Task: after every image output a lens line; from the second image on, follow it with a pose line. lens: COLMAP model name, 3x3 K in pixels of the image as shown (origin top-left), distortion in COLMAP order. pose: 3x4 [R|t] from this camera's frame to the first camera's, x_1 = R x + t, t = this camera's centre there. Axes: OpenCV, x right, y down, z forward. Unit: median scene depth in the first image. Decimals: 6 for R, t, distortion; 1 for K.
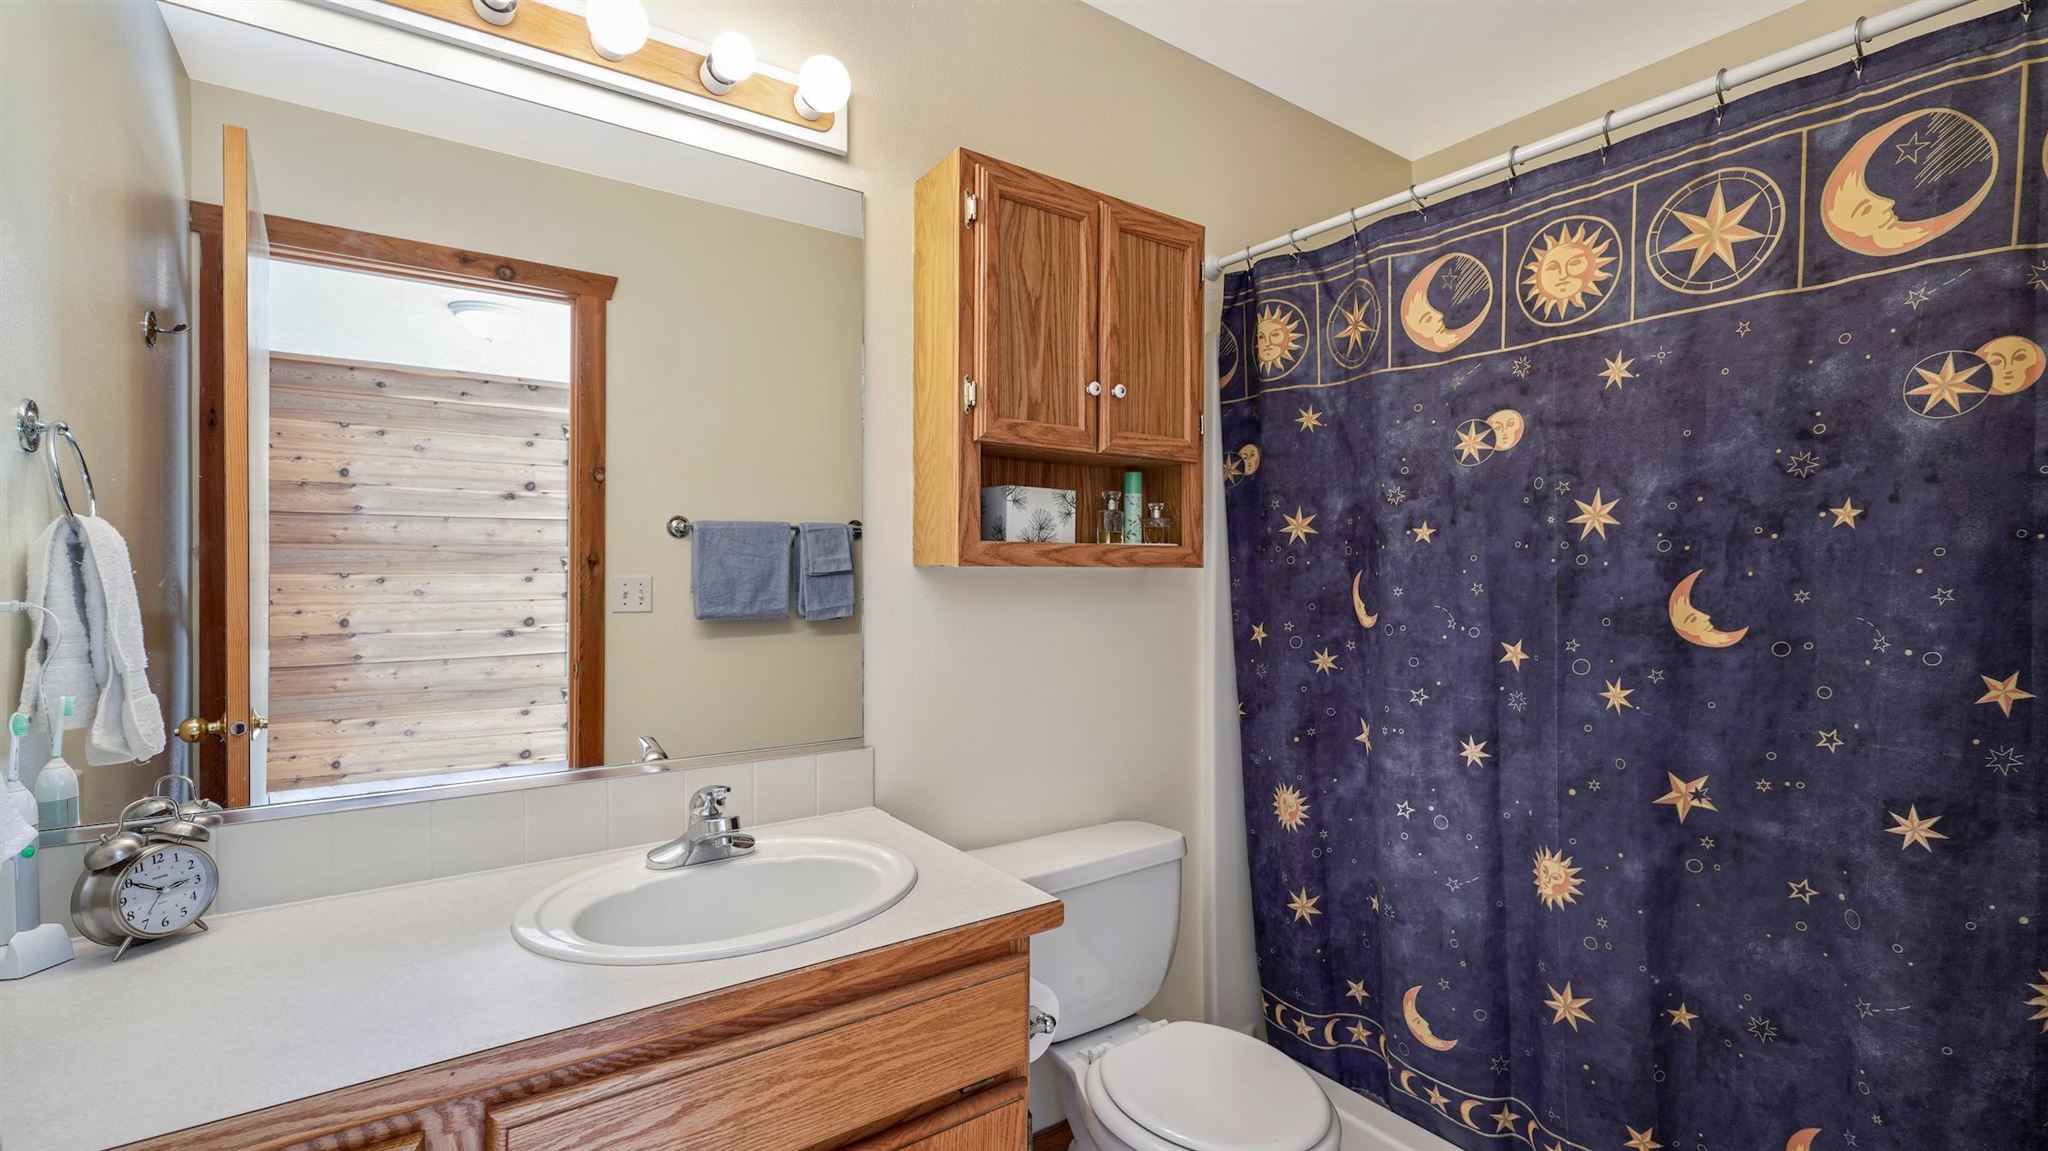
lens RADIAL K [[881.8, 0, 1039.9], [0, 881.8, 581.0], [0, 0, 1]] dist [0.001963, 0.000088]
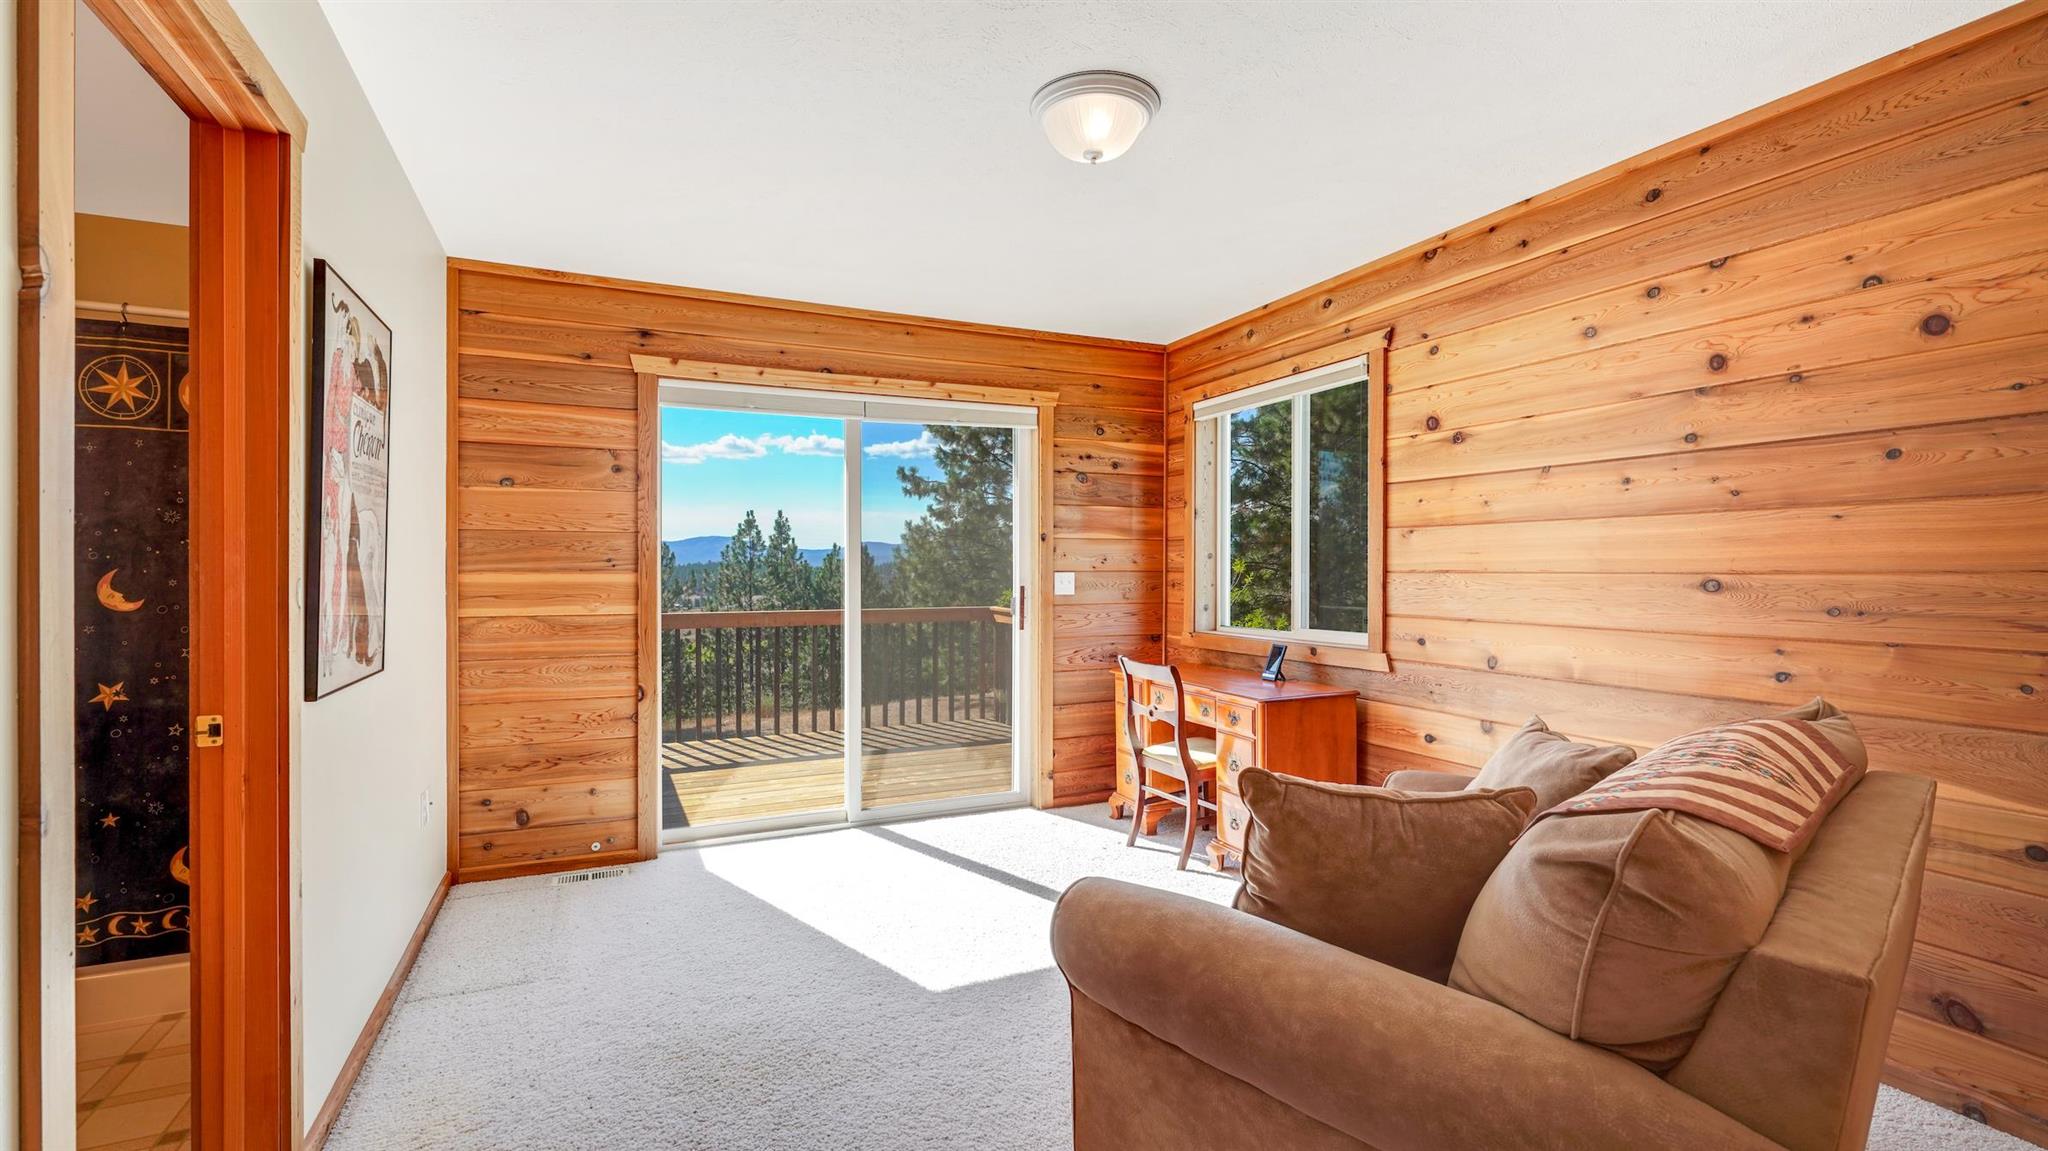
lens RADIAL K [[947.6, 0, 1040.8], [0, 947.6, 577.6], [0, 0, 1]] dist [0.001328, -0.001174]
pose [[0.192811, -0.010331, 0.981181, -0.826767], [0.005606, 0.999940, 0.009427, -0.002991], [-0.981220, 0.003683, 0.192858, -1.284646]]
